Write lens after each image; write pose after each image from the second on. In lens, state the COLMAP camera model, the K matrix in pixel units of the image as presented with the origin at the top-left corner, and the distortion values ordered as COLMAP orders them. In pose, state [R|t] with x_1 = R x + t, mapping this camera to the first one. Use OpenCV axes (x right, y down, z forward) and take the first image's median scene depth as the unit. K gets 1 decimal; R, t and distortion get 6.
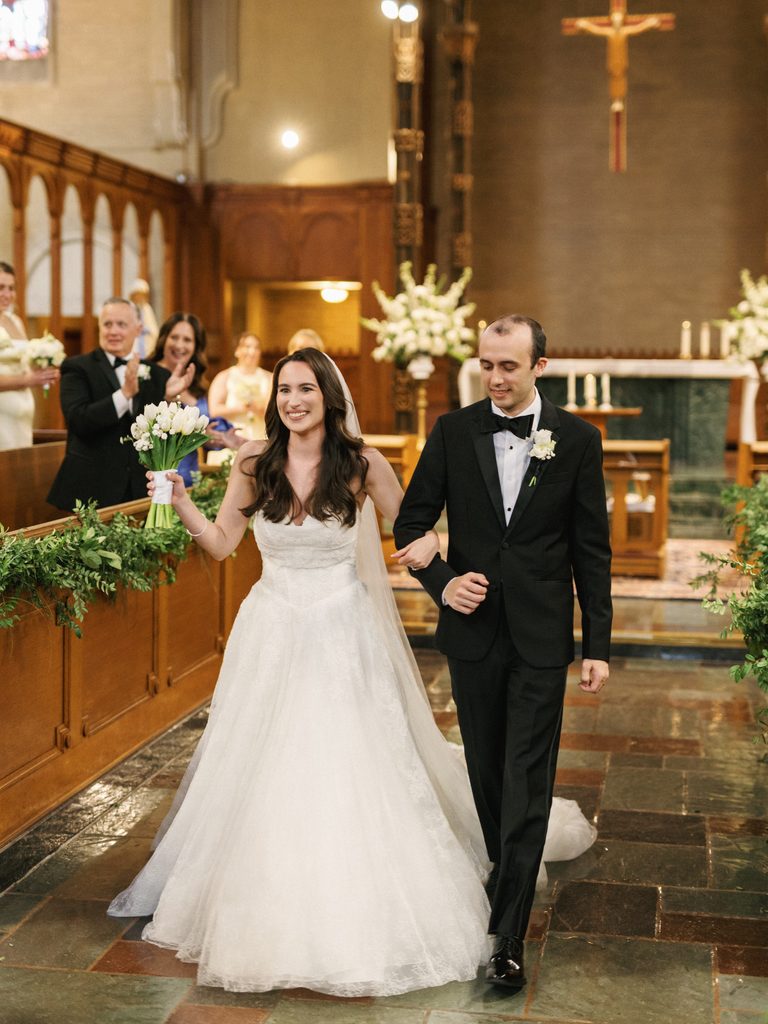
lens RADIAL K [[2115.6, 0, 384.0], [0, 2115.6, 512.0], [0, 0, 1]] dist [-0.023722, 0.152746]
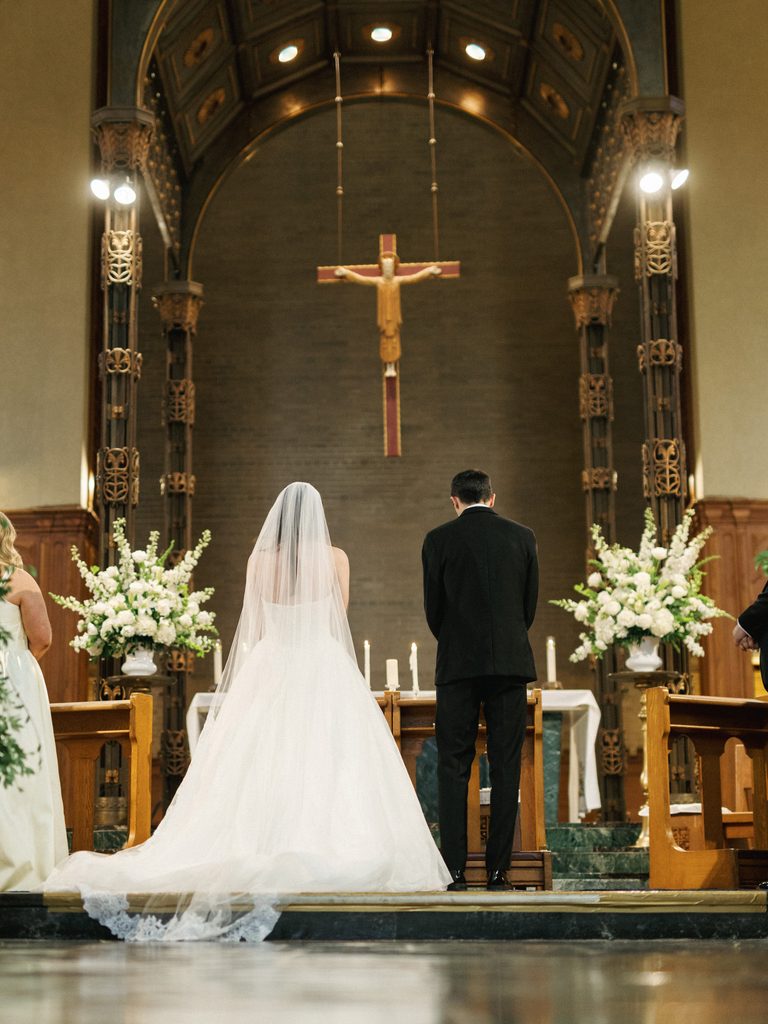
lens RADIAL K [[2115.6, 0, 384.0], [0, 2115.6, 512.0], [0, 0, 1]] dist [-0.023722, 0.152746]
pose [[0.985472, 0.023460, 0.168211, -0.019304], [0.027739, 0.954884, -0.295681, 0.082265], [-0.167559, 0.296051, 0.940360, 0.299404]]
